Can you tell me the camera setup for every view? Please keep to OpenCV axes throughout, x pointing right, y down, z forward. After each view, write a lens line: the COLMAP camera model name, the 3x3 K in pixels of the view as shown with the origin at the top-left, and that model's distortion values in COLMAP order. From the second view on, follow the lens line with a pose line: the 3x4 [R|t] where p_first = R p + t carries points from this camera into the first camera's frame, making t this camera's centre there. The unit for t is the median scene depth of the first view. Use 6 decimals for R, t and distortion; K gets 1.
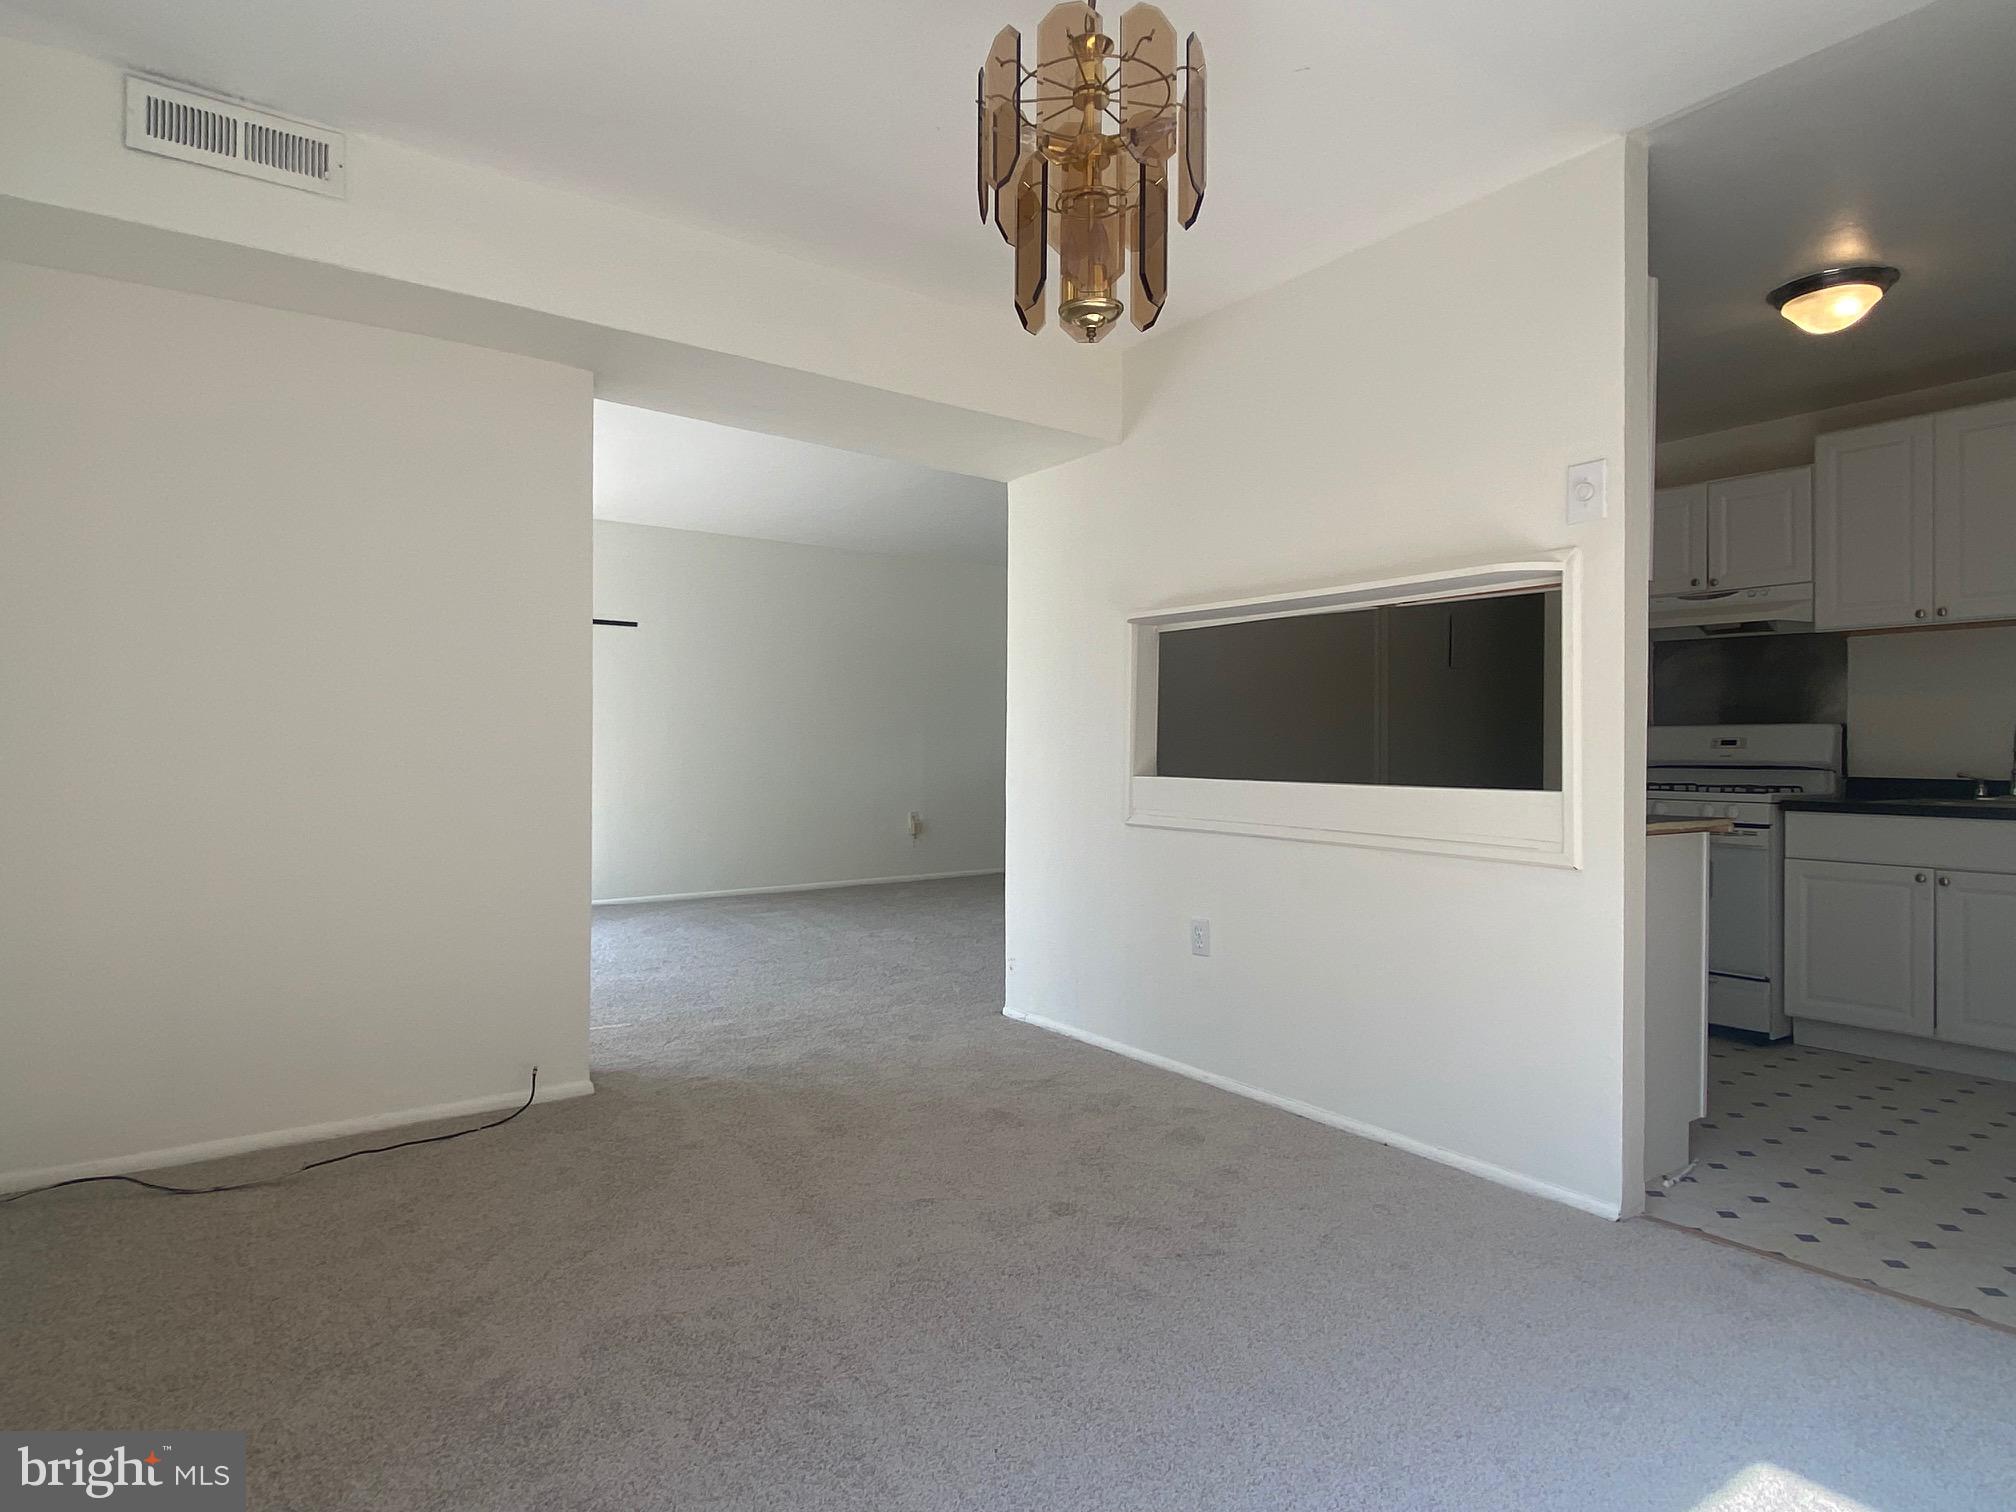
lens RADIAL K [[1156.4, 0, 1002.3], [0, 1156.4, 744.5], [0, 0, 1]] dist [0.068830, -0.061417]
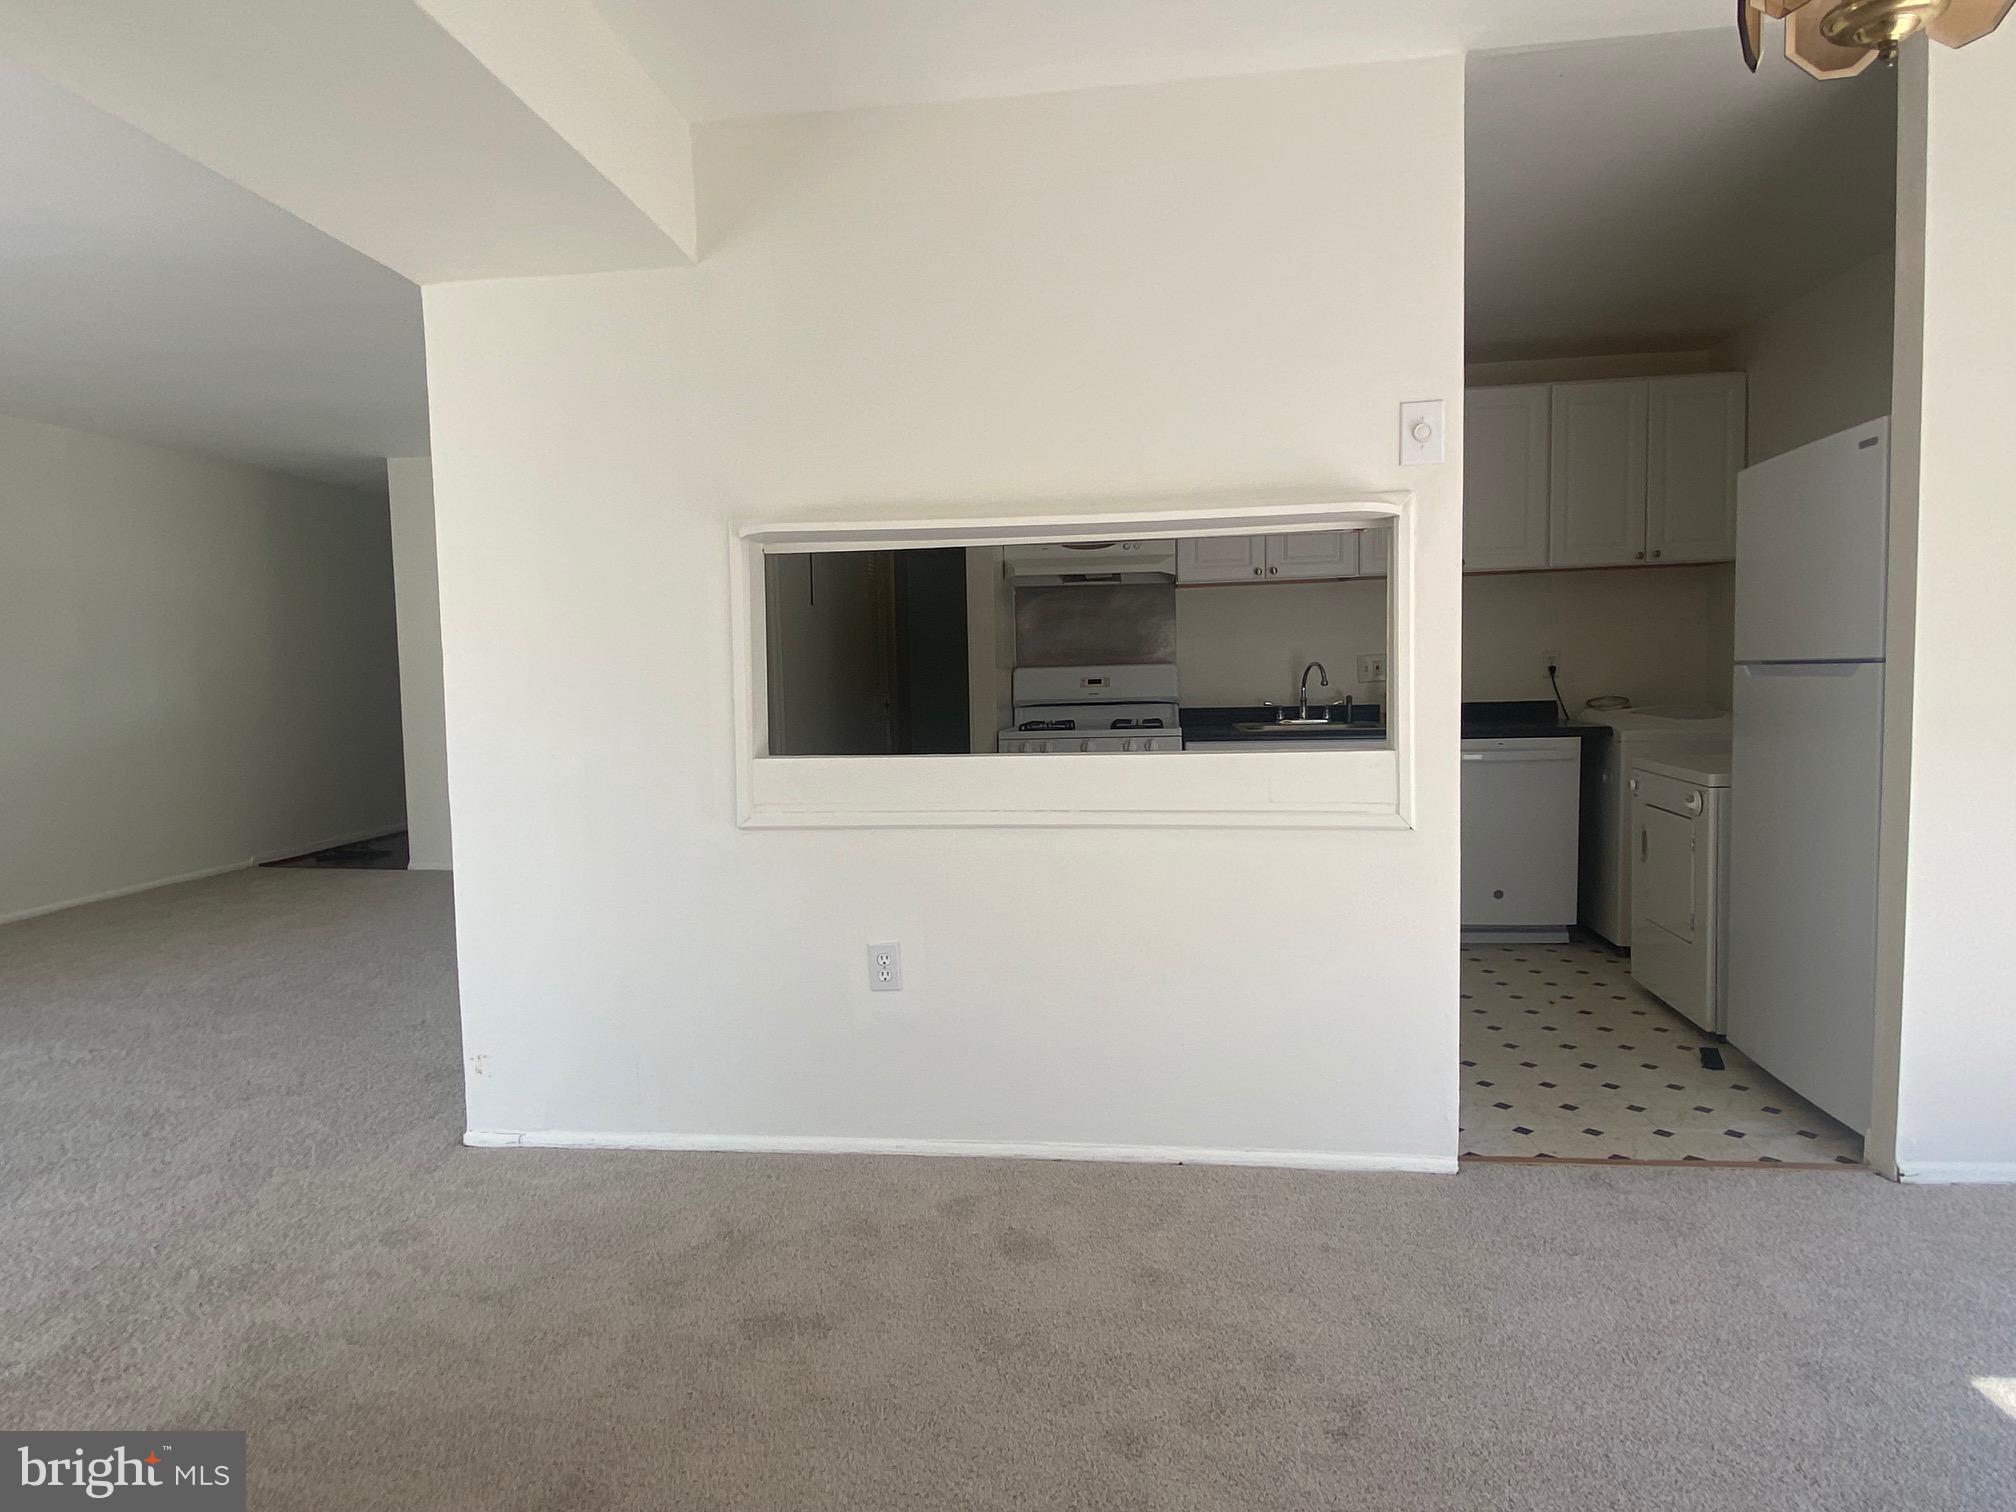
lens RADIAL K [[1156.4, 0, 1002.3], [0, 1156.4, 744.5], [0, 0, 1]] dist [0.068830, -0.061417]
pose [[0.673832, -0.070254, 0.735537, -0.305561], [0.026180, 0.997115, 0.071254, -0.028256], [-0.738420, -0.028757, 0.673727, 0.420520]]
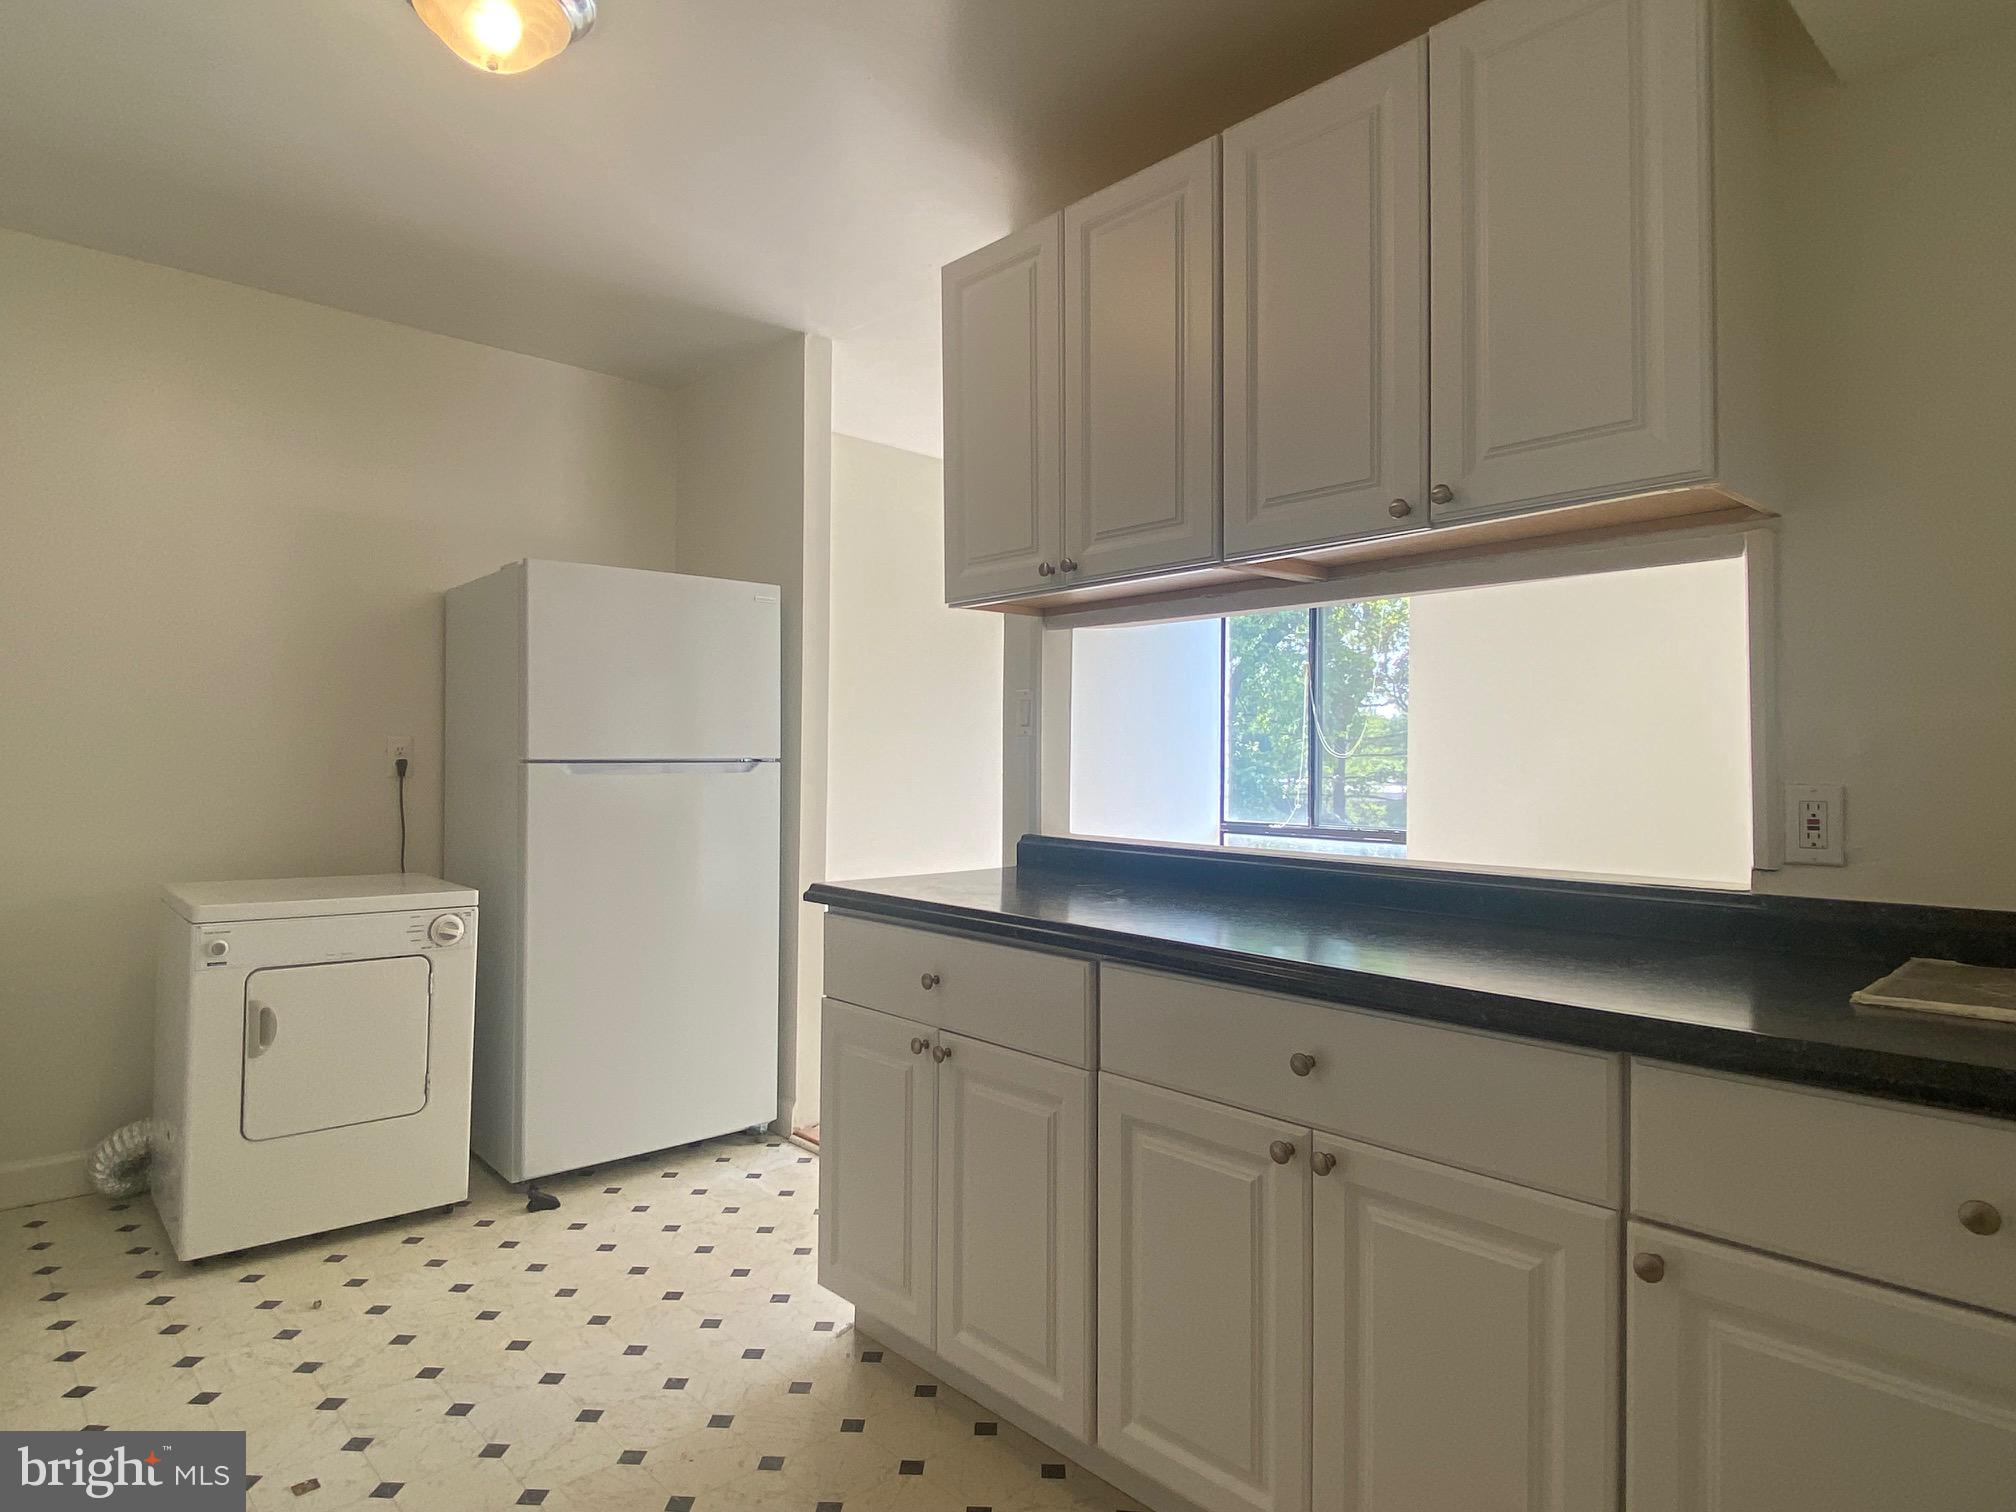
lens RADIAL K [[1156.4, 0, 1002.3], [0, 1156.4, 744.5], [0, 0, 1]] dist [0.068830, -0.061417]
pose [[-0.990828, -0.018341, -0.133875, 0.480648], [-0.016145, 0.999717, -0.017475, -0.015082], [0.134158, -0.015153, -0.990844, 1.434347]]
